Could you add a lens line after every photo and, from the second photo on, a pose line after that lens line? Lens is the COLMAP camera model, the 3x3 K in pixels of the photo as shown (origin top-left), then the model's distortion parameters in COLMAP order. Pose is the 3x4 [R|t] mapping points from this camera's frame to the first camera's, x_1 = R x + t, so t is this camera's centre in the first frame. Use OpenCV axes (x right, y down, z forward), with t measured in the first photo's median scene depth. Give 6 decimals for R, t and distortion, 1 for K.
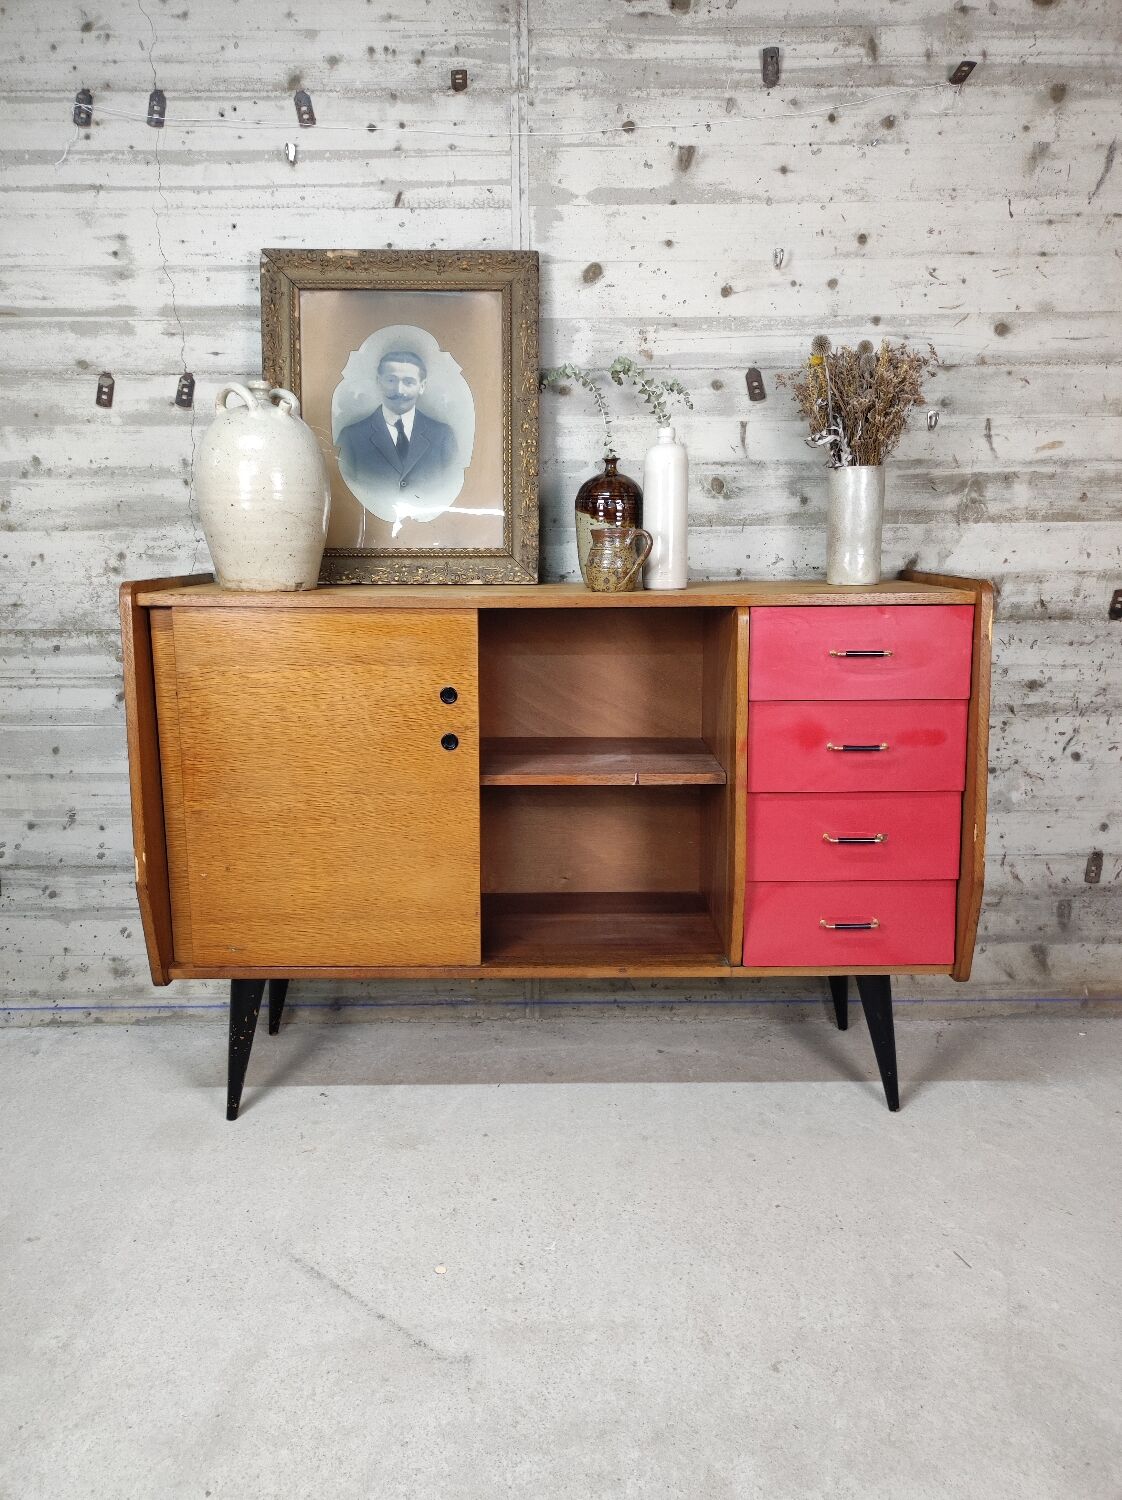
lens RADIAL K [[1100.9, 0, 567.7], [0, 1100.9, 758.2], [0, 0, 1]] dist [0.024356, -0.022236]
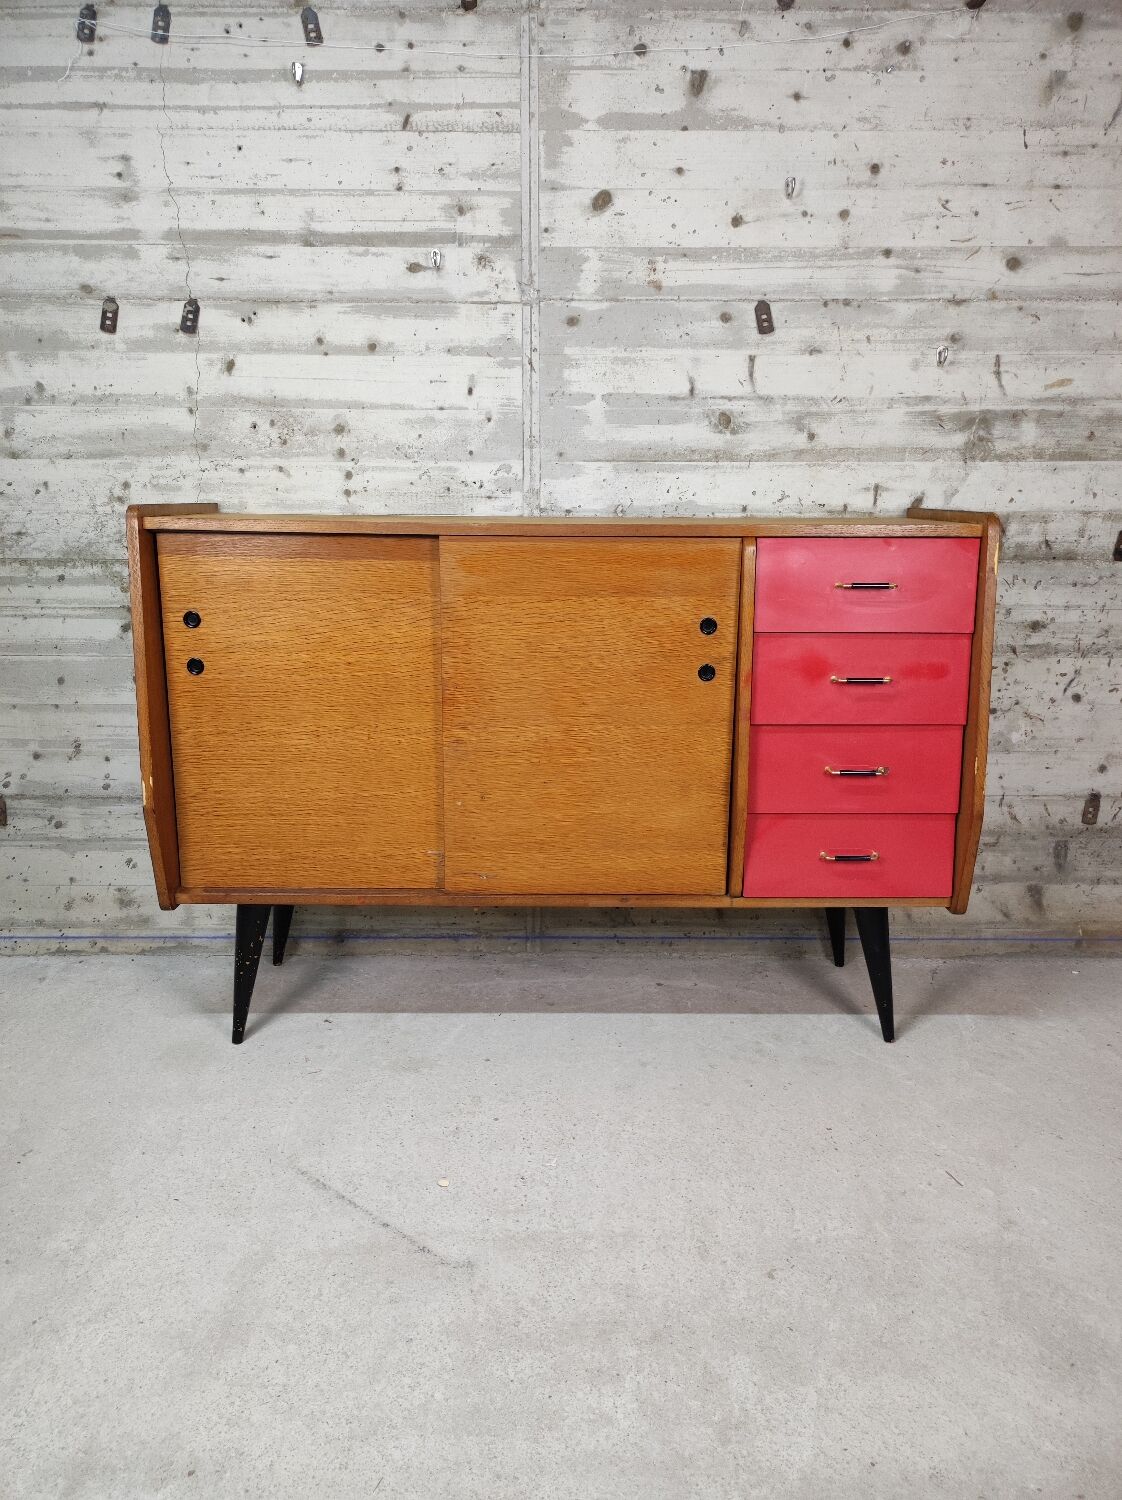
lens RADIAL K [[1100.9, 0, 567.3], [0, 1100.9, 757.8], [0, 0, 1]] dist [0.024356, -0.022236]
pose [[0.999942, 0.010499, 0.002348, -0.005333], [-0.010572, 0.999392, 0.033223, 0.025709], [-0.001998, -0.033245, 0.999445, -0.005794]]
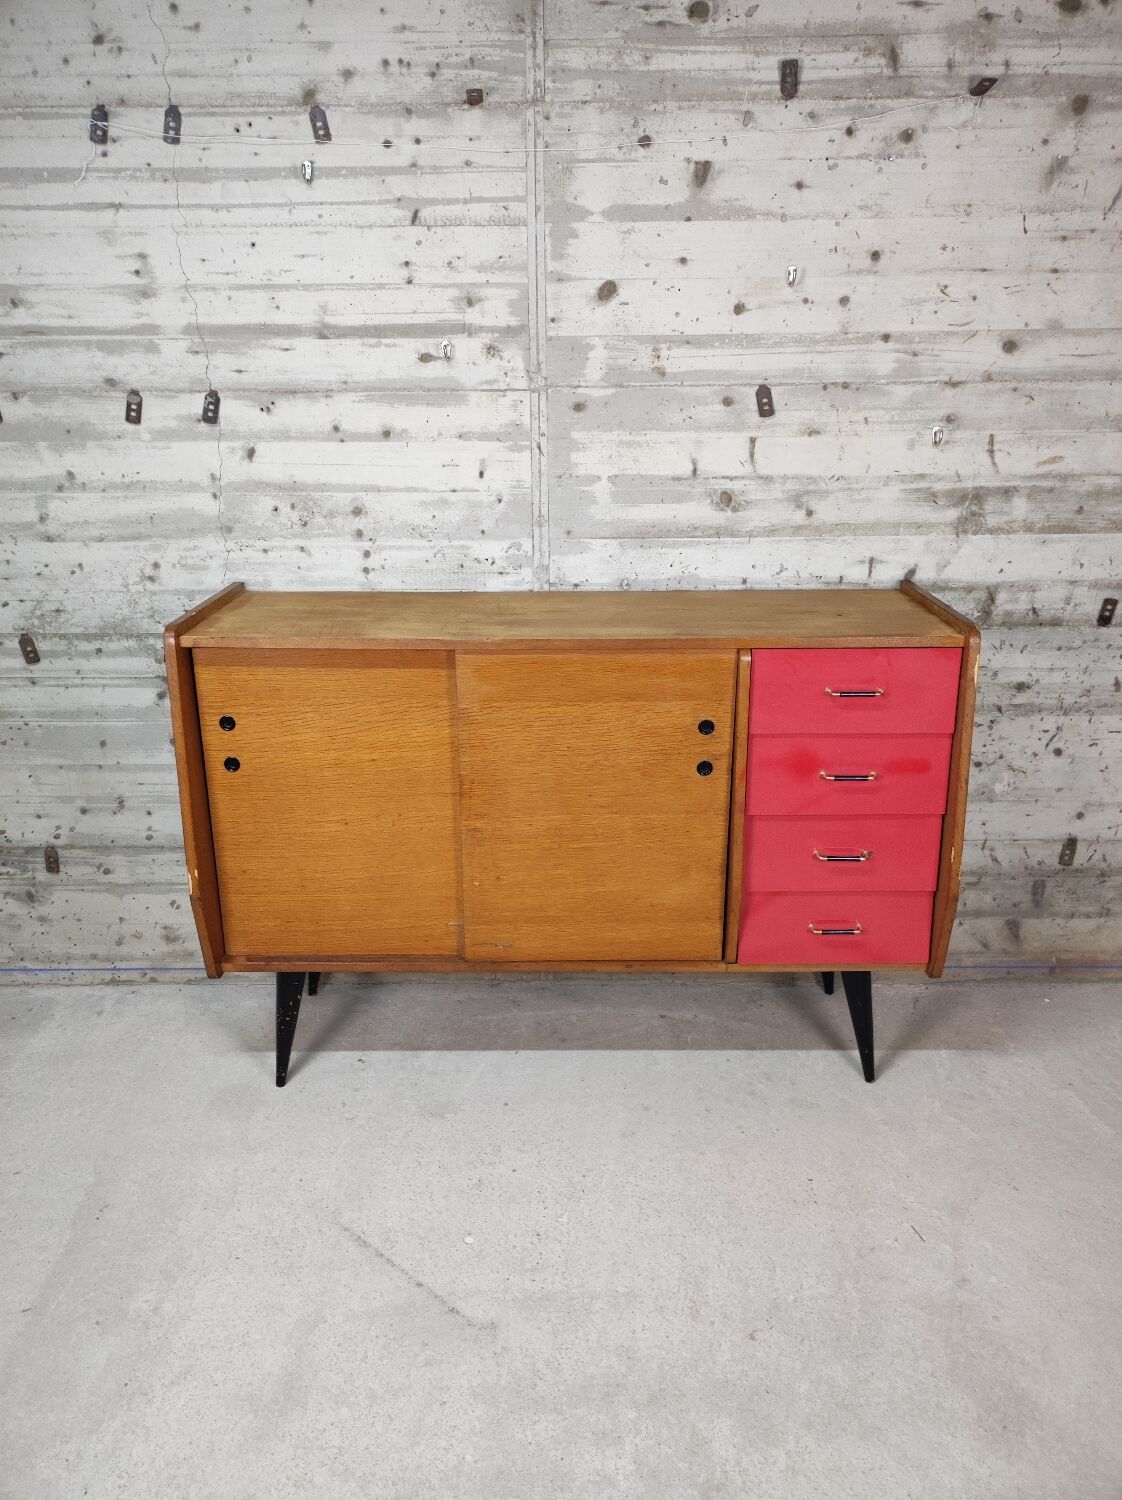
lens RADIAL K [[1100.9, 0, 568.6], [0, 1100.9, 756.1], [0, 0, 1]] dist [0.024356, -0.022236]
pose [[0.999947, 0.005246, -0.008900, -0.001555], [-0.003943, 0.990056, 0.140618, -0.153478], [0.009549, -0.140576, 0.990024, -0.061183]]
